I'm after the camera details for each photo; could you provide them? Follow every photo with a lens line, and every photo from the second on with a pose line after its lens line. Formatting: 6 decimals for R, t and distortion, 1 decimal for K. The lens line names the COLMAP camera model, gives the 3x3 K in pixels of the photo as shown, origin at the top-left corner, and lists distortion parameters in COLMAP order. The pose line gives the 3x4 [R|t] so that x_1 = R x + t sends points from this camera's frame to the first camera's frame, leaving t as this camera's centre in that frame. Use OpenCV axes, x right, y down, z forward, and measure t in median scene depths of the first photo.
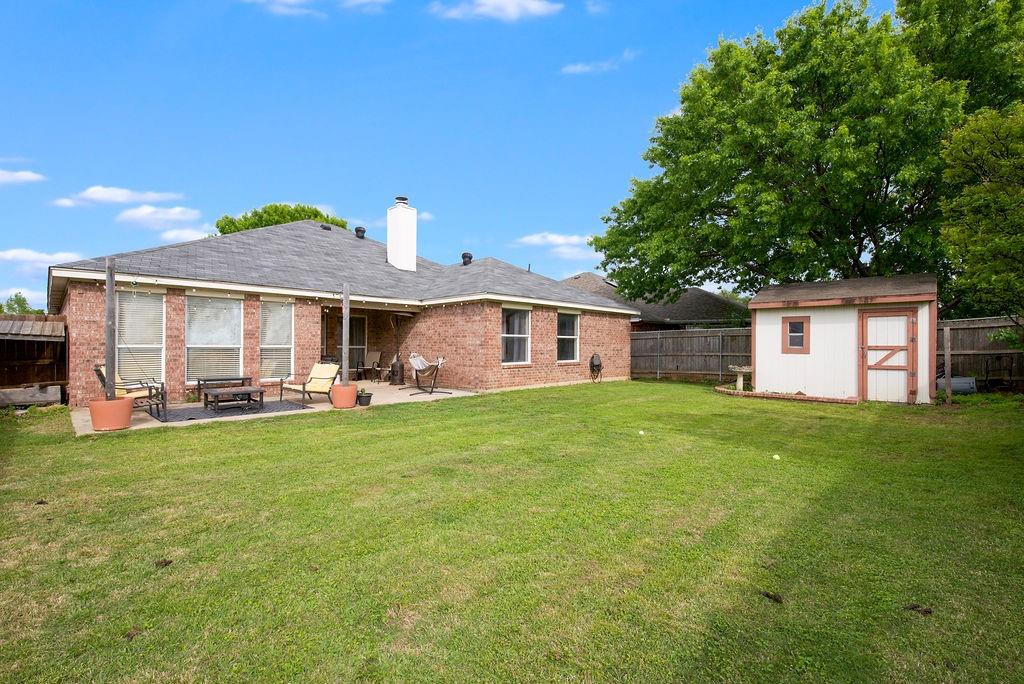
lens RADIAL K [[444.0, 0, 508.5], [0, 444.0, 341.9], [0, 0, 1]] dist [-0.005779, -0.007778]
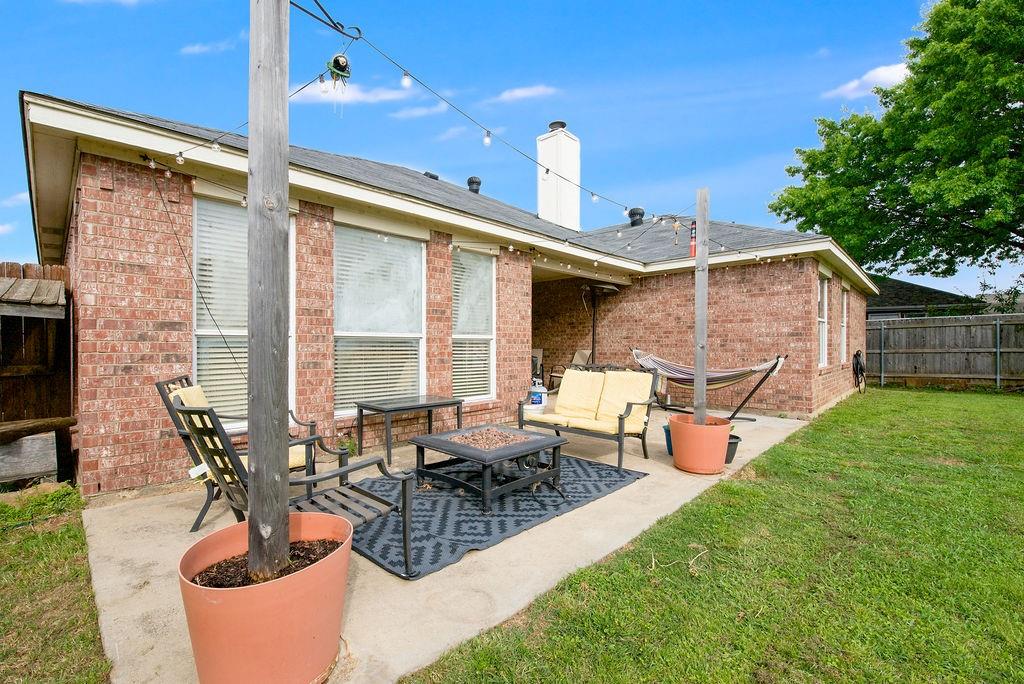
lens RADIAL K [[444.0, 0, 509.5], [0, 444.0, 344.3], [0, 0, 1]] dist [-0.005779, -0.007778]
pose [[0.999979, -0.003377, -0.005477, -0.489593], [0.003424, 0.999958, 0.008478, 0.015450], [0.005448, -0.008497, 0.999949, 0.486245]]
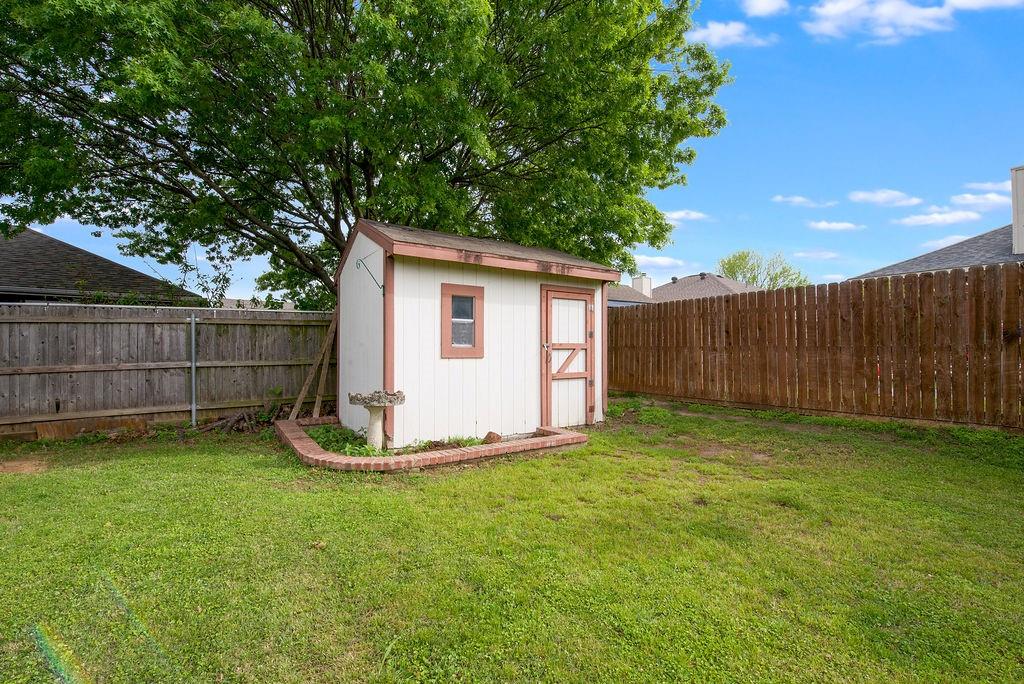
lens RADIAL K [[444.0, 0, 514.8], [0, 444.0, 347.2], [0, 0, 1]] dist [-0.005779, -0.007778]
pose [[0.217225, 0.005948, 0.976104, 0.189094], [-0.003187, 0.999980, -0.005384, 0.019080], [-0.976116, -0.001942, 0.217239, 0.960430]]
